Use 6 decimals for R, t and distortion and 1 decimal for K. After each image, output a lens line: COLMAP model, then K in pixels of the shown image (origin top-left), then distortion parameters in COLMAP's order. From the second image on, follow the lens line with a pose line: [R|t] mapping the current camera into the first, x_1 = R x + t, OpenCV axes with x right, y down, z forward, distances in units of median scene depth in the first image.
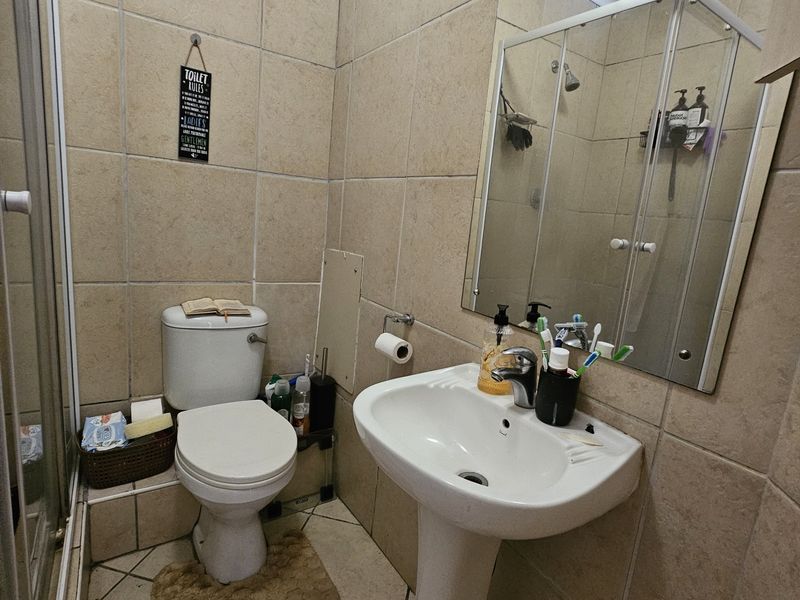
lens RADIAL K [[437.0, 0, 400.0], [0, 437.0, 296.7], [0, 0, 1]] dist [-0.002179, -0.000441]
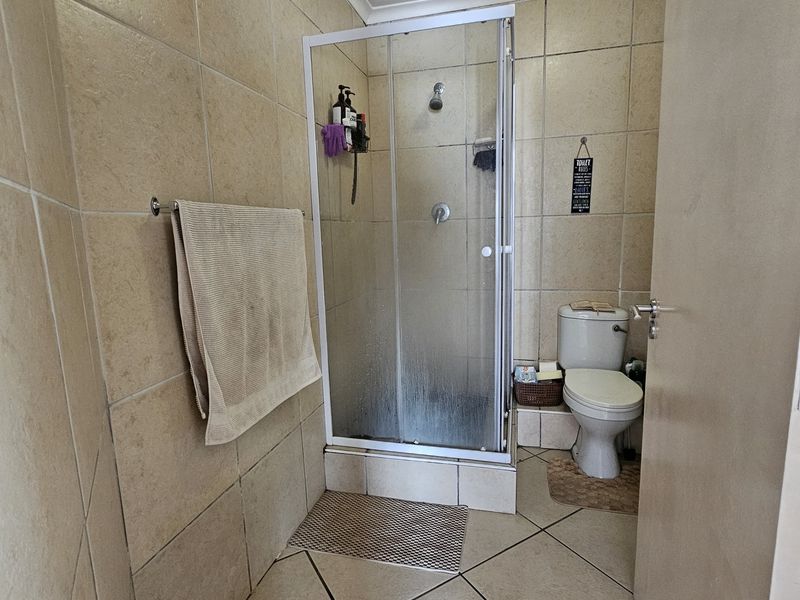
lens RADIAL K [[437.0, 0, 400.2], [0, 437.0, 301.7], [0, 0, 1]] dist [-0.002179, -0.000441]
pose [[0.667582, -0.000713, -0.744536, 0.279343], [-0.051840, 0.997528, -0.047437, 0.120565], [0.742729, 0.070265, 0.665895, -0.535737]]
